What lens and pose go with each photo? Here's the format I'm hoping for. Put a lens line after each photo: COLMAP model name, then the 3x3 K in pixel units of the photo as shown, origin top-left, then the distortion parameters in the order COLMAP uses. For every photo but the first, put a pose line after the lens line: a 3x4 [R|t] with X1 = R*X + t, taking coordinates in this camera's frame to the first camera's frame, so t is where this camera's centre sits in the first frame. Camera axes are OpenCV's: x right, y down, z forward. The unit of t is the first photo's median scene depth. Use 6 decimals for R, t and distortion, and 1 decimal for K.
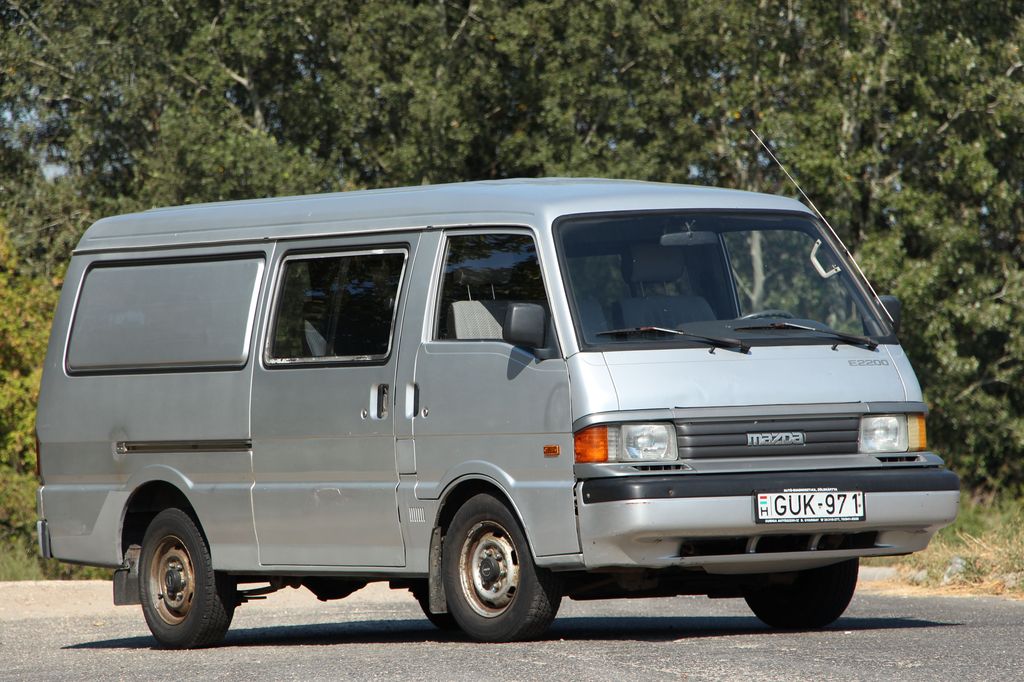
lens RADIAL K [[6302.6, 0, 512.0], [0, 6302.6, 341.0], [0, 0, 1]] dist [2.535209, -4.790192]
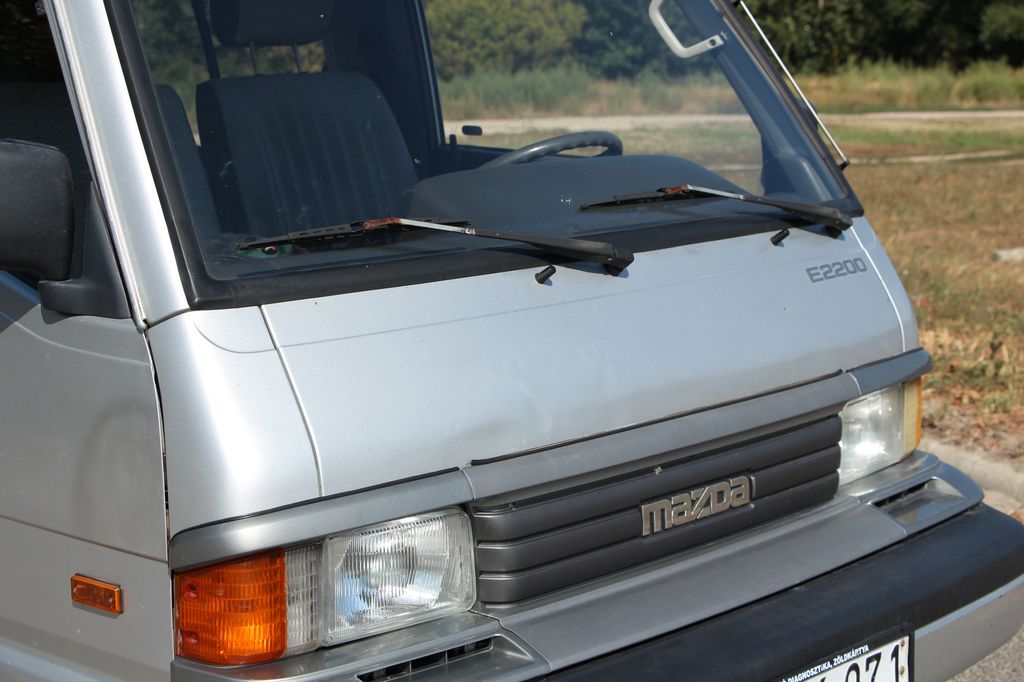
lens RADIAL K [[1880.2, 0, 512.0], [0, 1880.2, 341.0], [0, 0, 1]] dist [0.178679, 0.010123]
pose [[0.967142, -0.014958, 0.253796, 0.002181], [-0.030005, 0.984575, 0.172369, -0.013472], [-0.252460, -0.174320, 0.951775, 0.897930]]
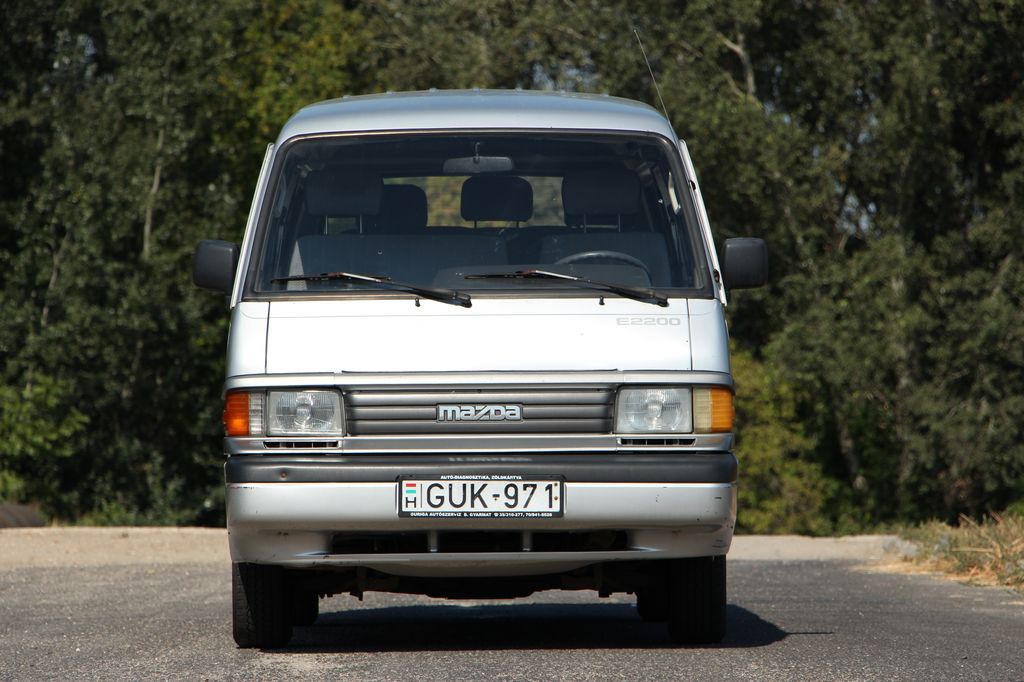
lens RADIAL K [[6373.2, 0, 512.0], [0, 6373.2, 341.0], [0, 0, 1]] dist [4.209069, -3.287199]
pose [[0.842747, 0.027246, -0.537619, 0.485729], [-0.015239, 0.999526, 0.026768, -0.015780], [0.538093, -0.014366, 0.842763, 0.312718]]
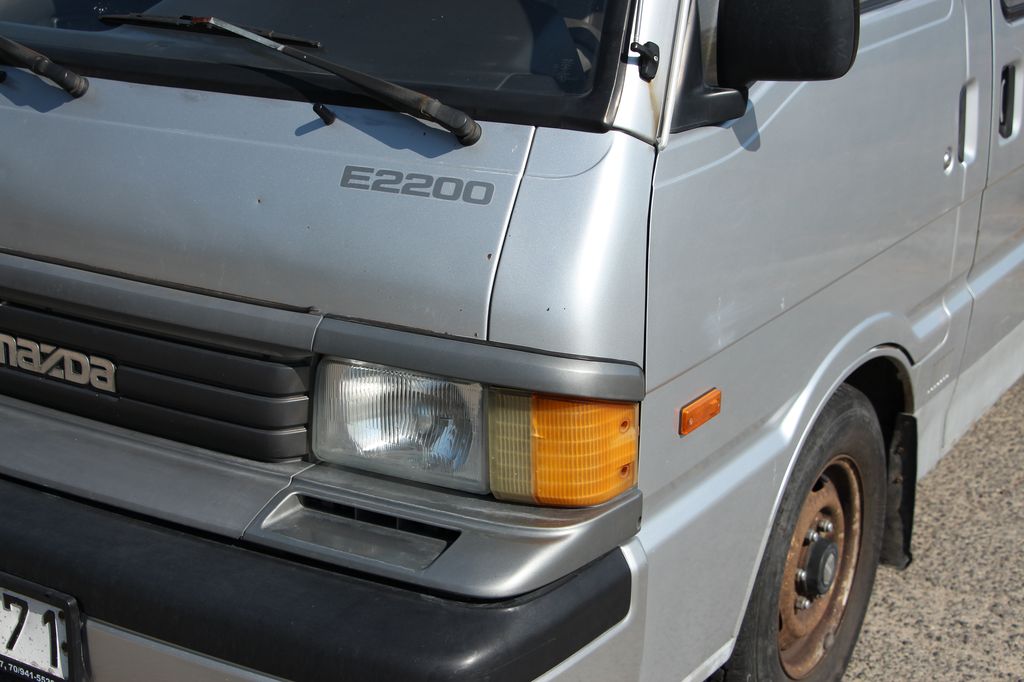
lens RADIAL K [[1549.4, 0, 512.5], [0, 1549.4, 356.6], [0, 0, 1]] dist [-0.014483, 0.713579]
pose [[0.405794, 0.317555, -0.857024, 0.124988], [-0.007548, 0.938832, 0.344294, -0.014307], [0.913933, -0.133244, 0.383369, 0.992072]]
